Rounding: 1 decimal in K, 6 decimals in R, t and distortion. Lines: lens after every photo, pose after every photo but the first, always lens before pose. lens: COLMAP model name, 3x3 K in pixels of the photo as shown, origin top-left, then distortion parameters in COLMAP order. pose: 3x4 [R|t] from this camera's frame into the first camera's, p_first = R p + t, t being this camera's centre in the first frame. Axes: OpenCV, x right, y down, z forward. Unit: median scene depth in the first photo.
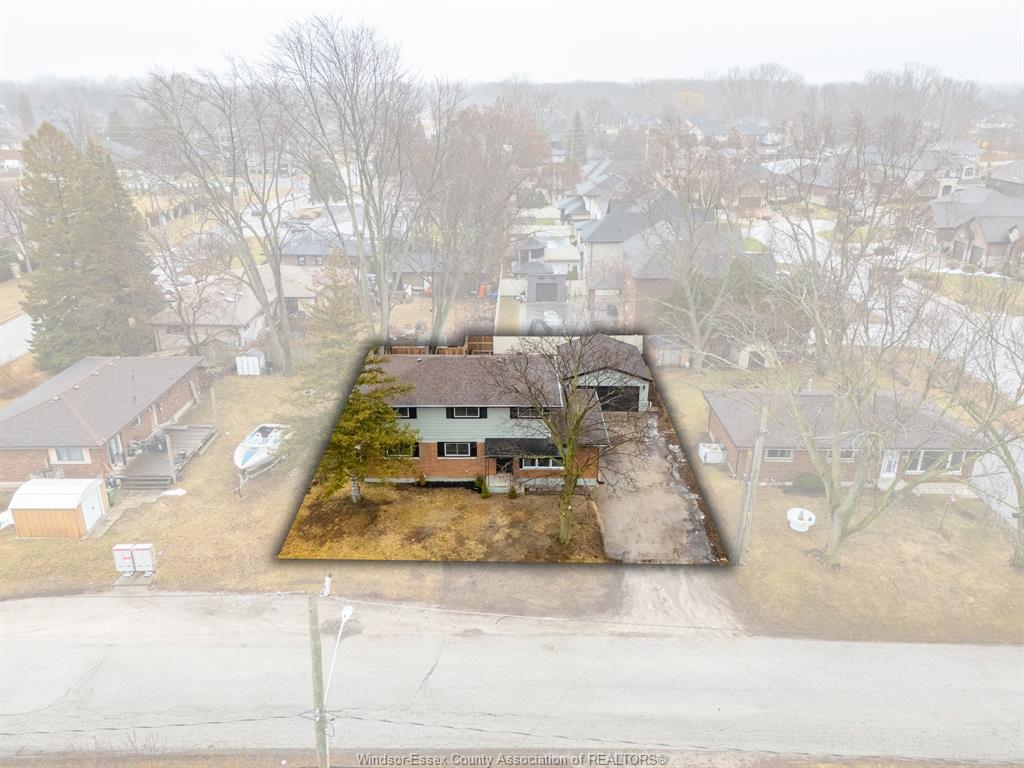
lens RADIAL K [[748.7, 0, 515.2], [0, 748.7, 383.1], [0, 0, 1]] dist [0.061738, -0.037287]
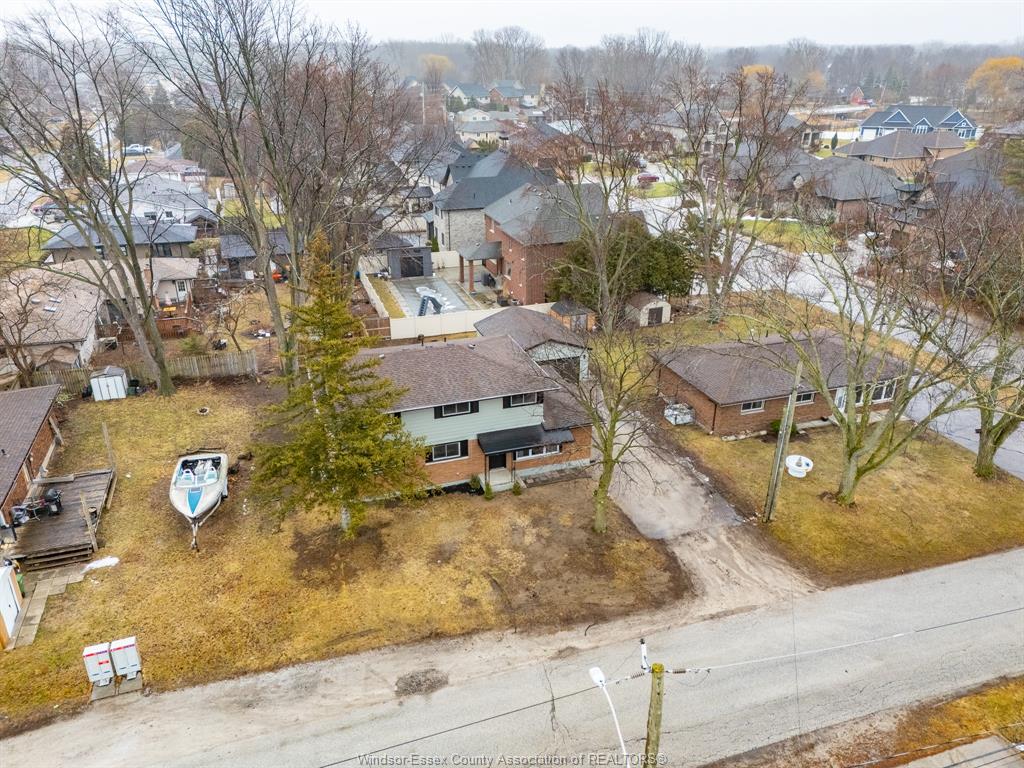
lens RADIAL K [[748.7, 0, 515.1], [0, 748.7, 381.6], [0, 0, 1]] dist [0.061738, -0.037287]
pose [[0.945275, -0.130223, 0.299161, -0.257628], [0.118294, 0.991299, 0.057727, -0.035686], [-0.304075, -0.019179, 0.952455, 0.127049]]
